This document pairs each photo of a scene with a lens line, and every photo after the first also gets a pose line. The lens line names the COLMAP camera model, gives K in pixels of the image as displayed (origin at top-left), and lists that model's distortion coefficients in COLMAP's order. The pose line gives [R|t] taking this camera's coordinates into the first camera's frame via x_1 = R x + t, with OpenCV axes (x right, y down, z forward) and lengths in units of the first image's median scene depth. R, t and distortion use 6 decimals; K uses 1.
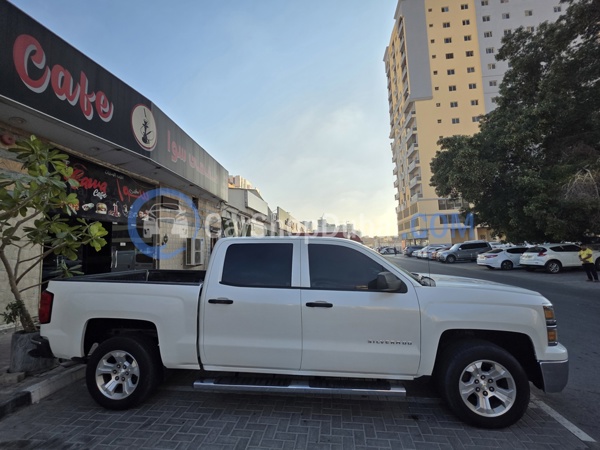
lens RADIAL K [[268.1, 0, 303.8], [0, 268.1, 224.6], [0, 0, 1]] dist [0.002275, 0.000150]
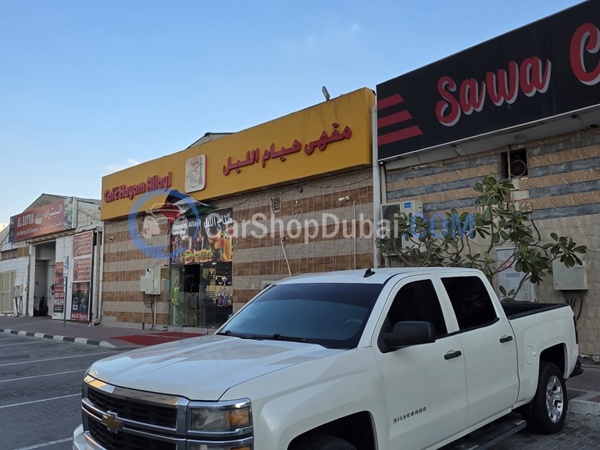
lens RADIAL K [[550.4, 0, 299.4], [0, 550.4, 223.3], [0, 0, 1]] dist [0.003636, 0.000000]
pose [[-0.614646, -0.043217, -0.787619, 1.712518], [0.117111, 0.982433, -0.145297, 0.144312], [0.780061, -0.181545, -0.598787, 2.321699]]
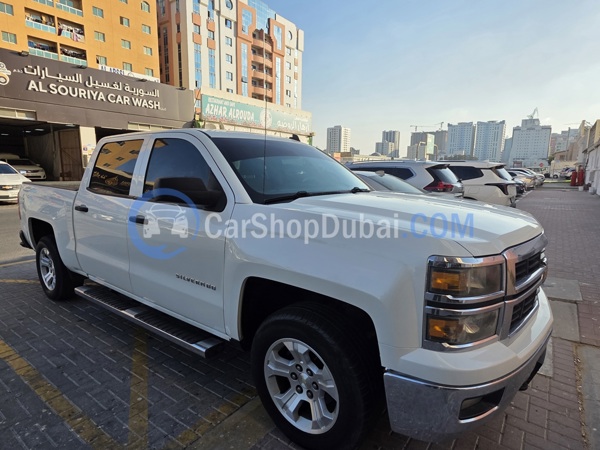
lens RADIAL K [[348.7, 0, 301.4], [0, 348.7, 223.2], [0, 0, 1]] dist [-0.003399, 0.006998]
pose [[0.852888, 0.082631, -0.515514, 0.889540], [0.043447, 0.972738, 0.227799, 0.101181], [0.520283, -0.216685, 0.826047, 0.410826]]
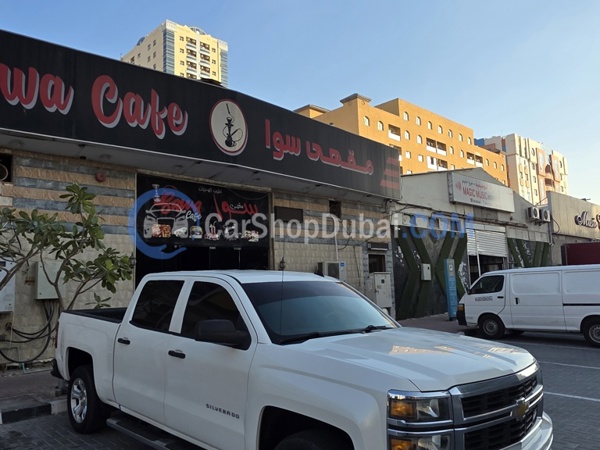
lens RADIAL K [[476.0, 0, 293.0], [0, 476.0, 228.1], [0, 0, 1]] dist [0.005061, 0.000331]
pose [[0.768399, -0.064809, -0.636681, 1.260900], [0.061593, 0.997730, -0.027225, -0.035552], [0.637000, -0.018295, 0.770647, 0.069931]]
